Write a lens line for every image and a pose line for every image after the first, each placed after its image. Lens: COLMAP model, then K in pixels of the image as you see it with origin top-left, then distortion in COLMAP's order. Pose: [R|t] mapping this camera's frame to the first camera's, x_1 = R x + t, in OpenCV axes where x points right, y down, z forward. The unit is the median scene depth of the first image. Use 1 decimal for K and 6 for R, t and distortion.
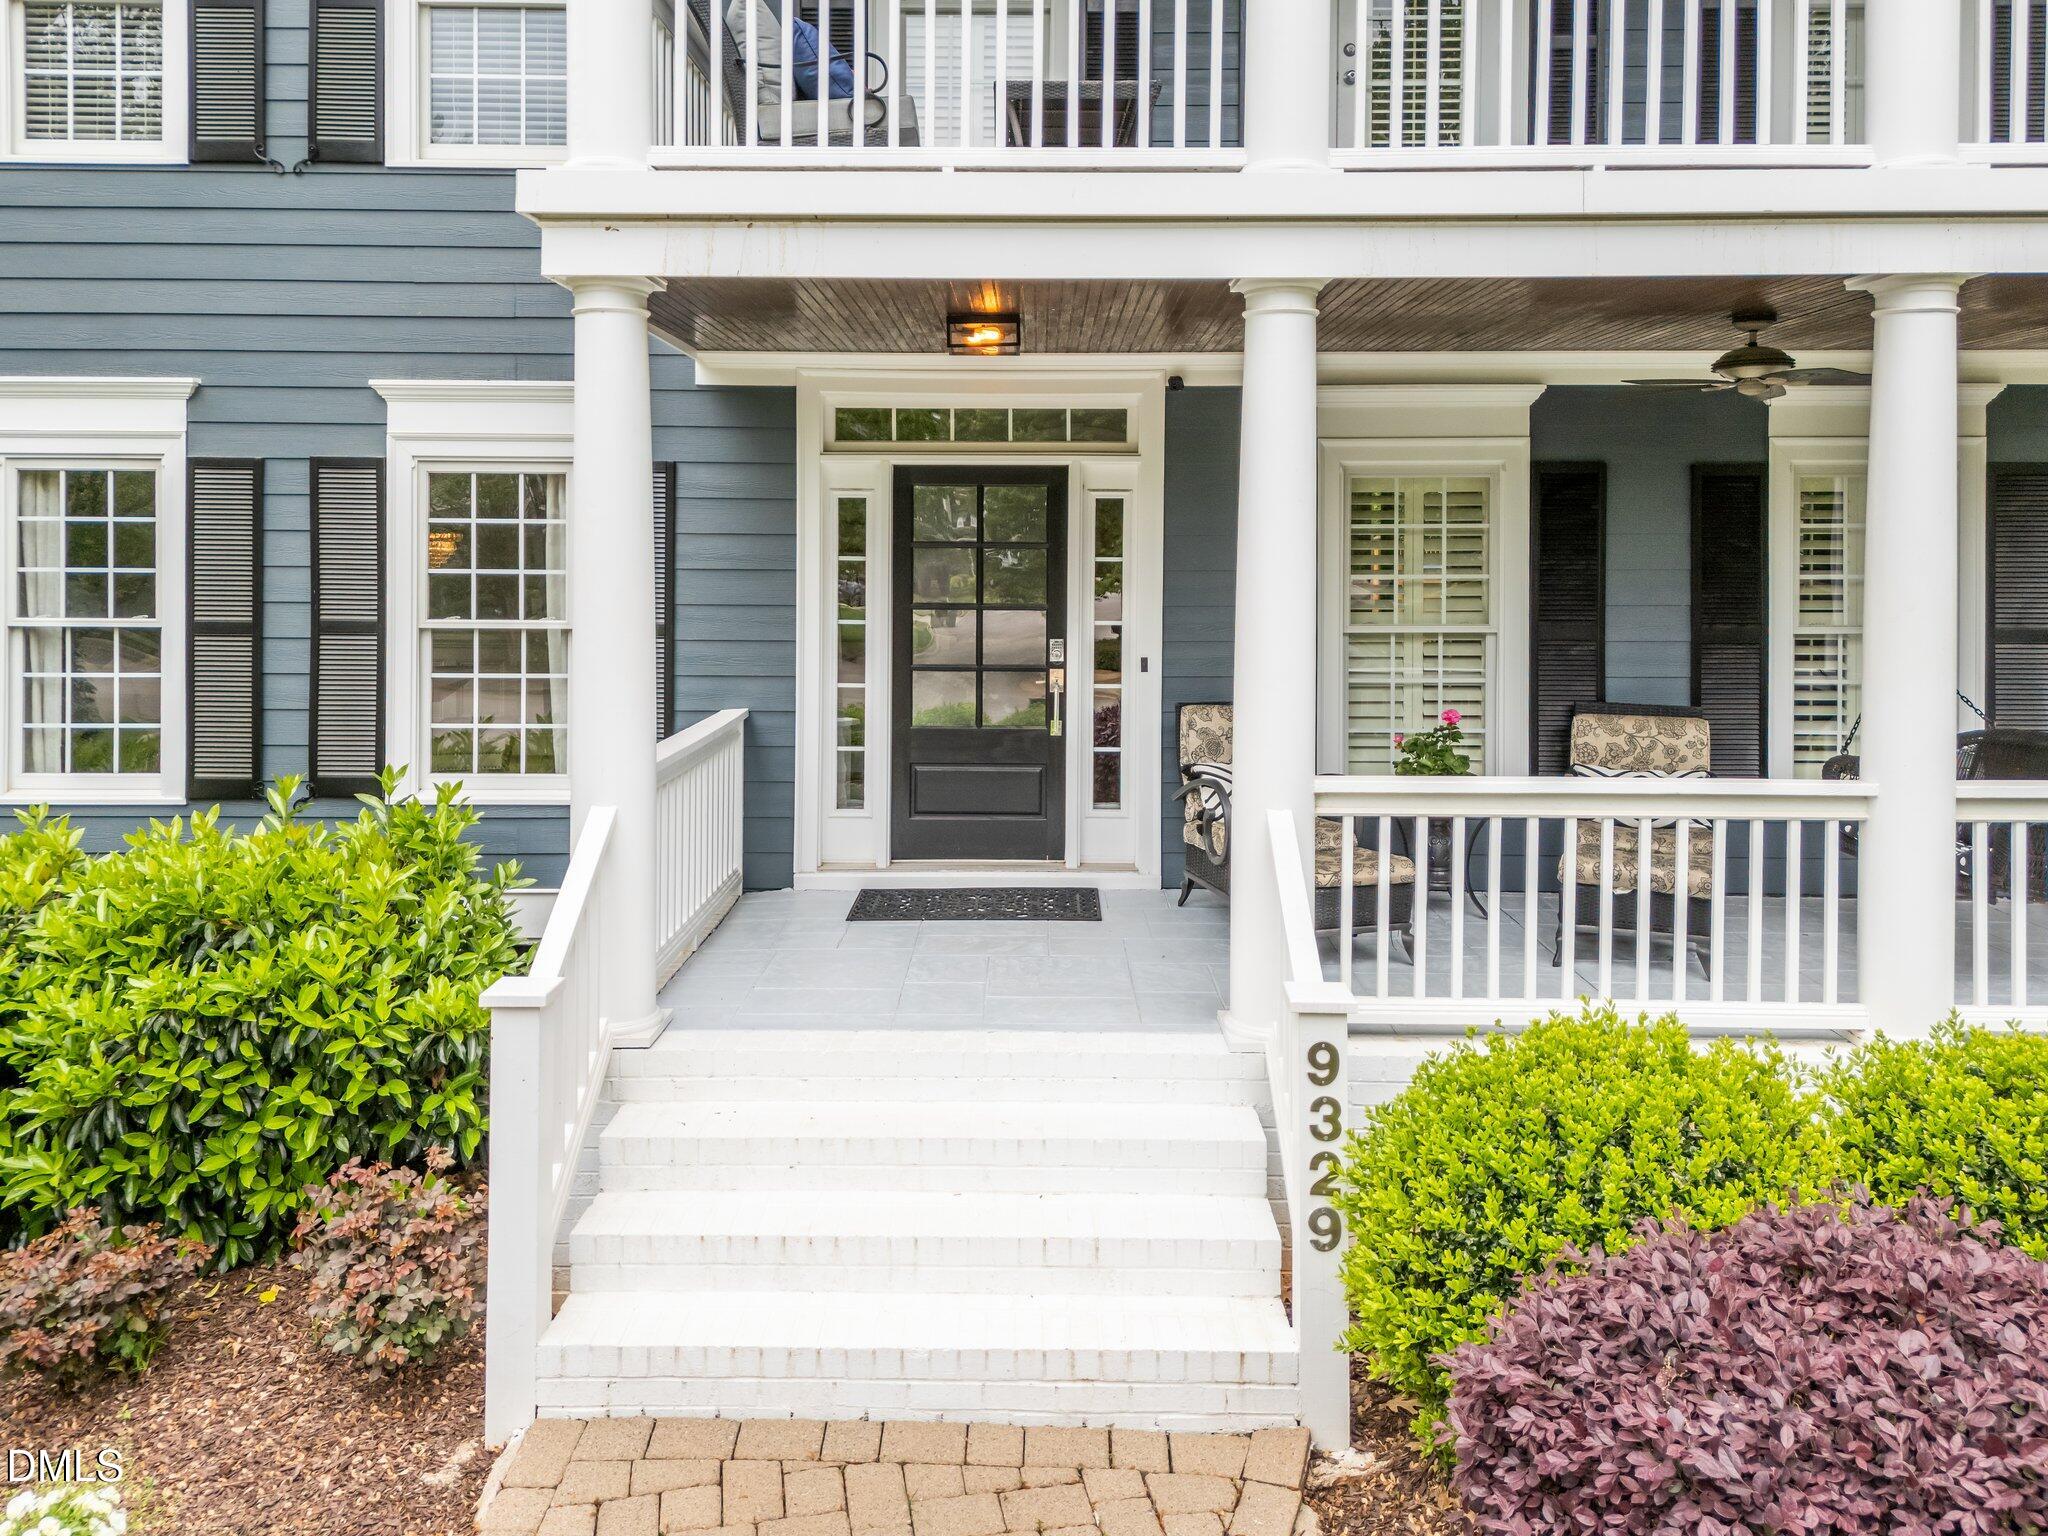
lens RADIAL K [[1553.8, 0, 1048.7], [0, 1553.8, 600.8], [0, 0, 1]] dist [0.051148, -0.053186]
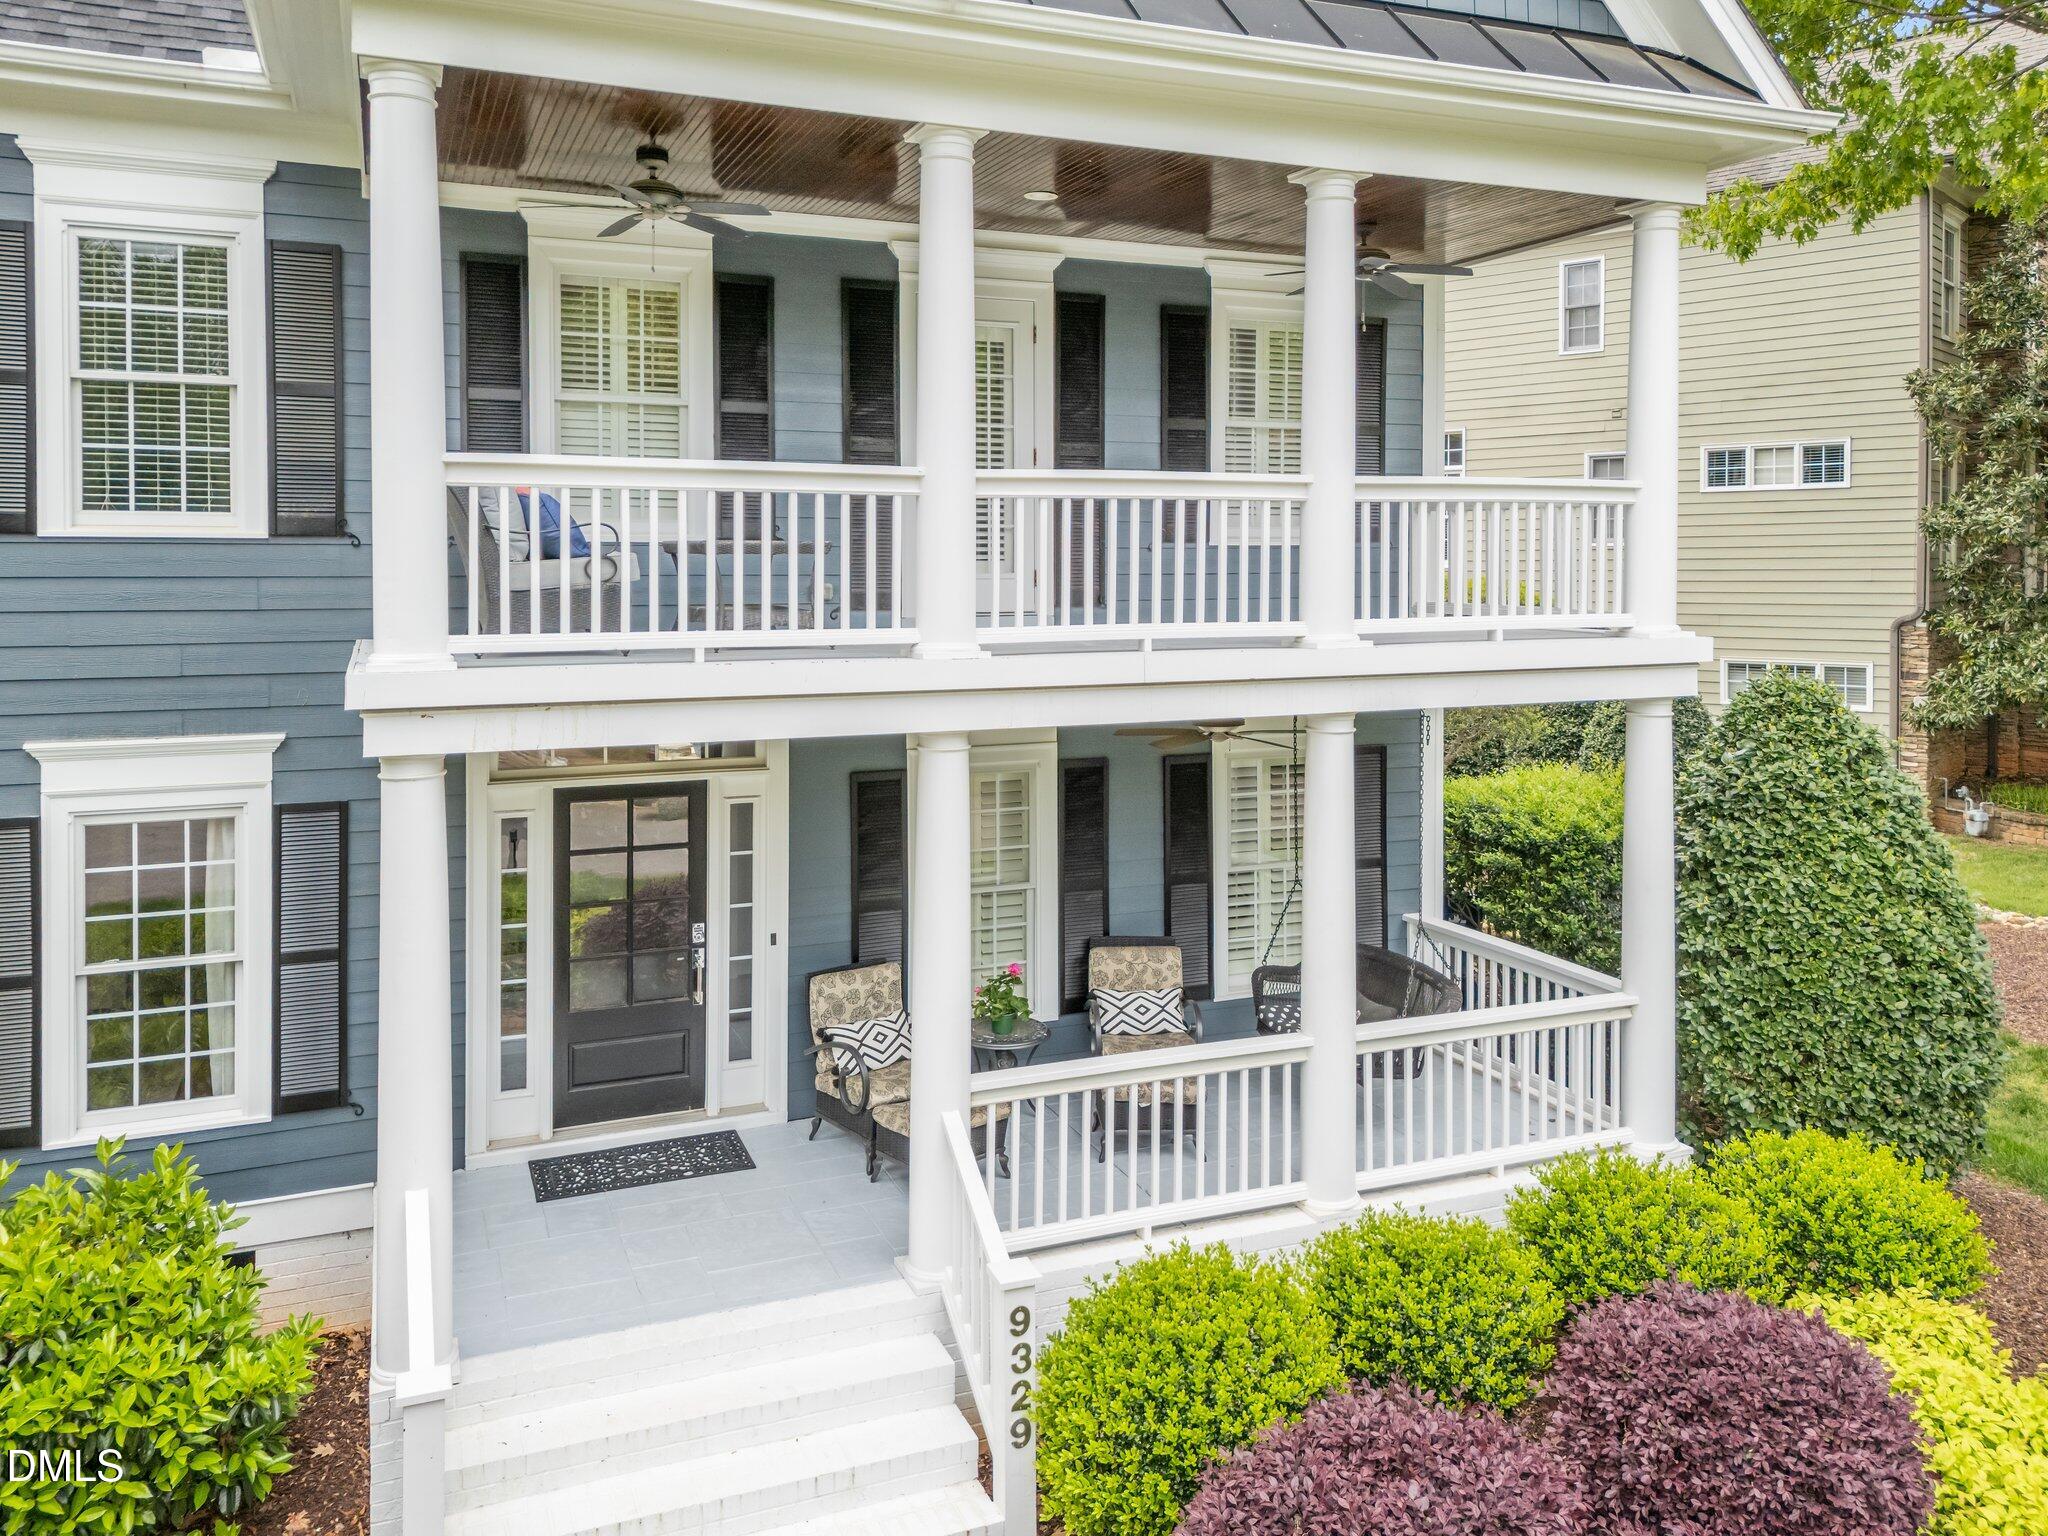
lens RADIAL K [[1553.8, 0, 1048.7], [0, 1553.8, 600.8], [0, 0, 1]] dist [0.051148, -0.053186]
pose [[0.914505, -0.013532, 0.404347, -0.316805], [0.008169, 0.999854, 0.014985, -0.330497], [-0.404491, -0.010400, 0.914483, -0.288173]]
